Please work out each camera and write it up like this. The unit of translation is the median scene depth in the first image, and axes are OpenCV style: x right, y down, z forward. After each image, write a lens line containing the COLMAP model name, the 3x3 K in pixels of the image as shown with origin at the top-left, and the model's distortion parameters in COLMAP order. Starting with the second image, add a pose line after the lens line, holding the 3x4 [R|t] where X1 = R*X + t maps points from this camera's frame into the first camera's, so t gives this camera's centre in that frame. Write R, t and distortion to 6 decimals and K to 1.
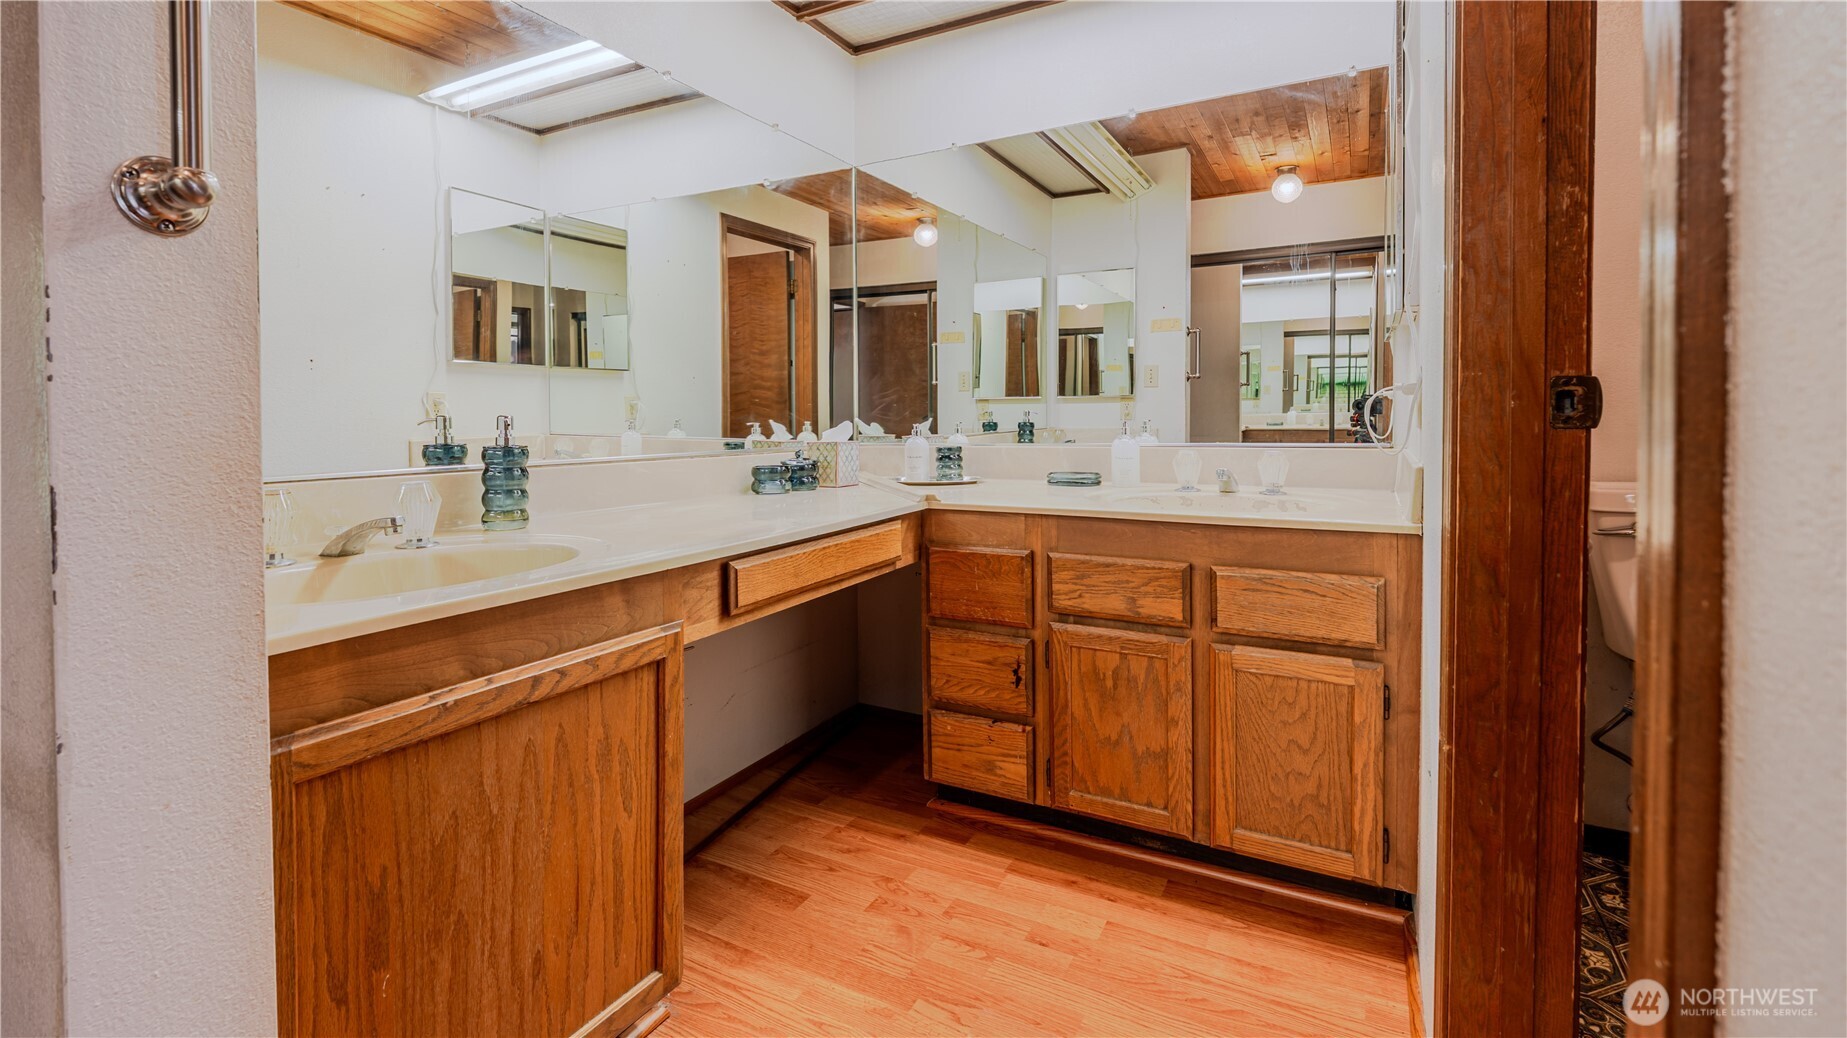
lens RADIAL K [[821.2, 0, 930.2], [0, 821.2, 424.0], [0, 0, 1]] dist [-0.003955, 0.000343]
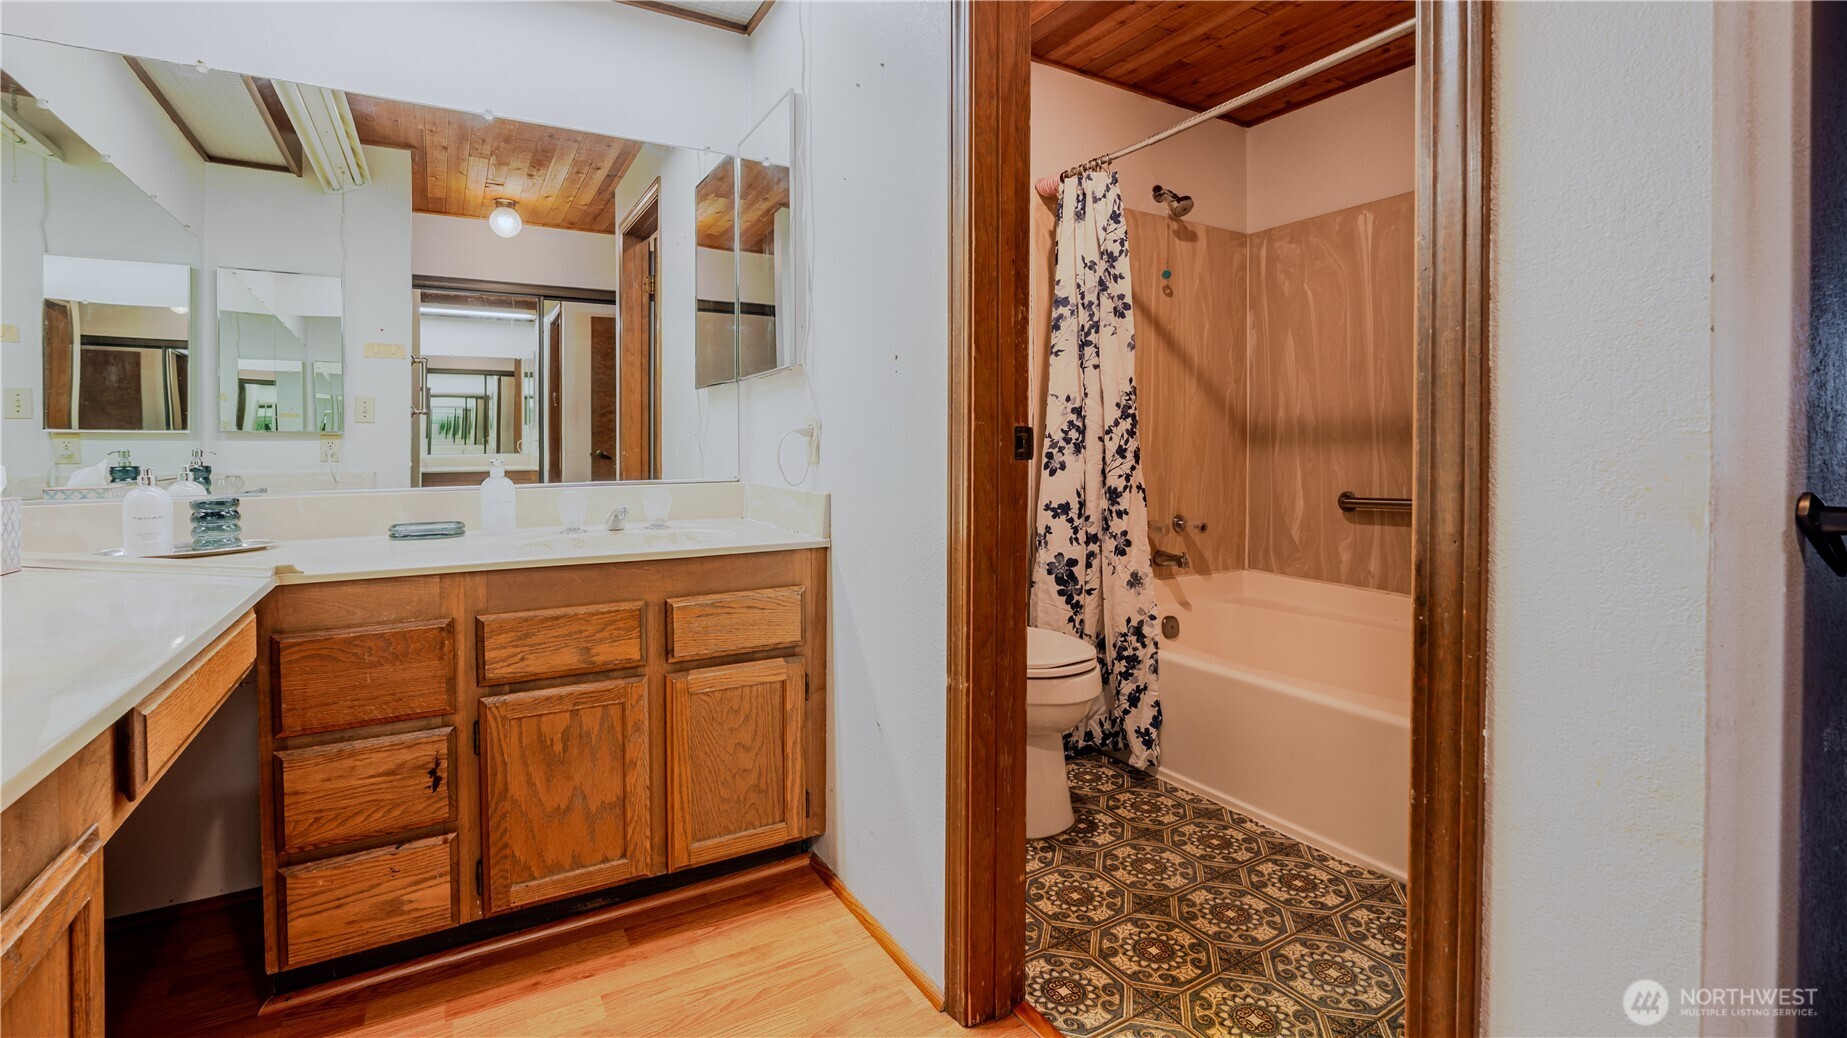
lens RADIAL K [[821.2, 0, 930.5], [0, 821.2, 459.1], [0, 0, 1]] dist [-0.003955, 0.000343]
pose [[0.524862, -0.005491, 0.851170, -0.338435], [0.012729, 0.999918, -0.001398, 0.002482], [-0.851092, 0.011568, 0.524889, 0.167071]]
